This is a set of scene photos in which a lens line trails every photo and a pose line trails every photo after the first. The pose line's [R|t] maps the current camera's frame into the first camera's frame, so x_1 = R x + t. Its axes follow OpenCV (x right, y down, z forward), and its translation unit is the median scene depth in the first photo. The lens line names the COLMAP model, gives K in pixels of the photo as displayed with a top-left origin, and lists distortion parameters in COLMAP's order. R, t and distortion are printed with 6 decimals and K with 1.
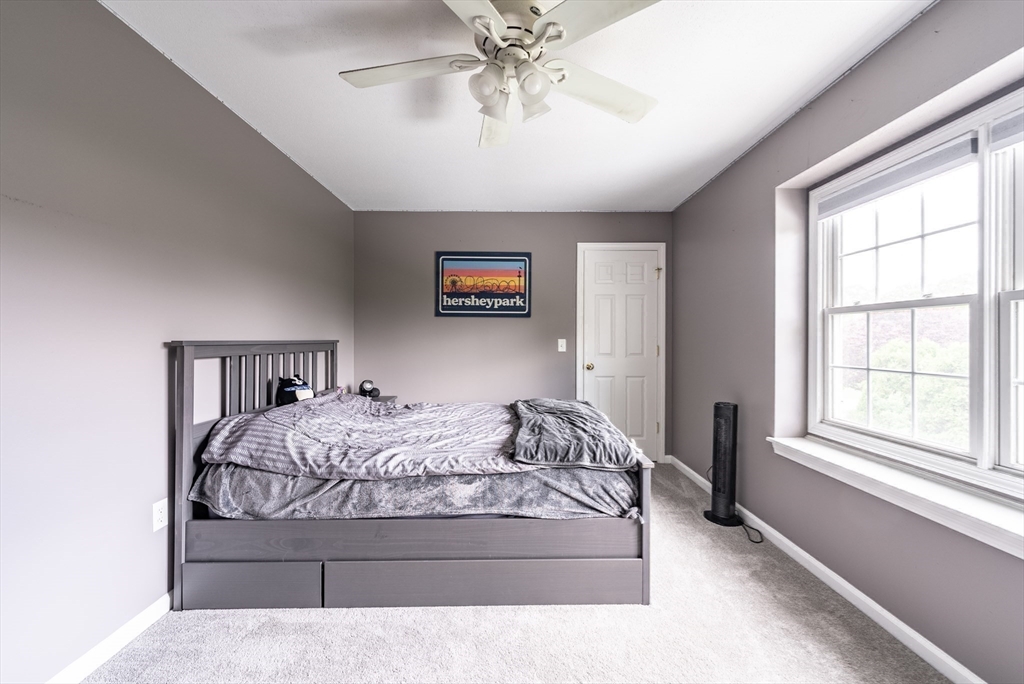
lens RADIAL K [[419.7, 0, 517.9], [0, 419.7, 342.2], [0, 0, 1]] dist [0.001505, -0.000738]
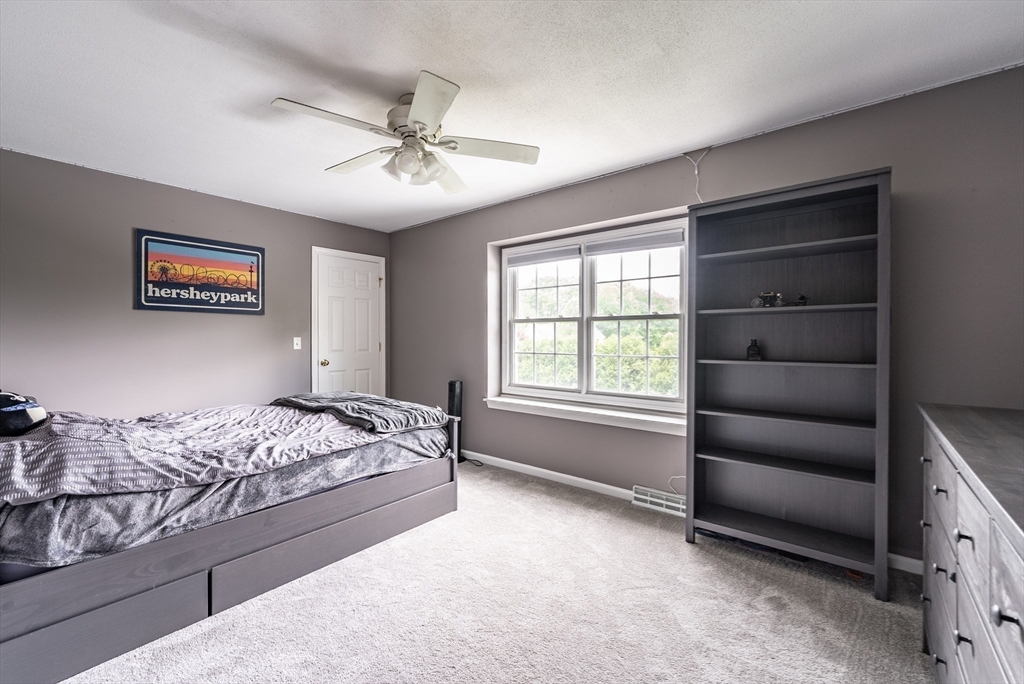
lens RADIAL K [[419.7, 0, 517.9], [0, 419.7, 342.2], [0, 0, 1]] dist [0.001505, -0.000738]
pose [[0.640544, -0.011311, 0.767838, -0.713229], [0.006249, 0.999935, 0.009517, -0.003339], [-0.767896, -0.001298, 0.640574, -0.155368]]
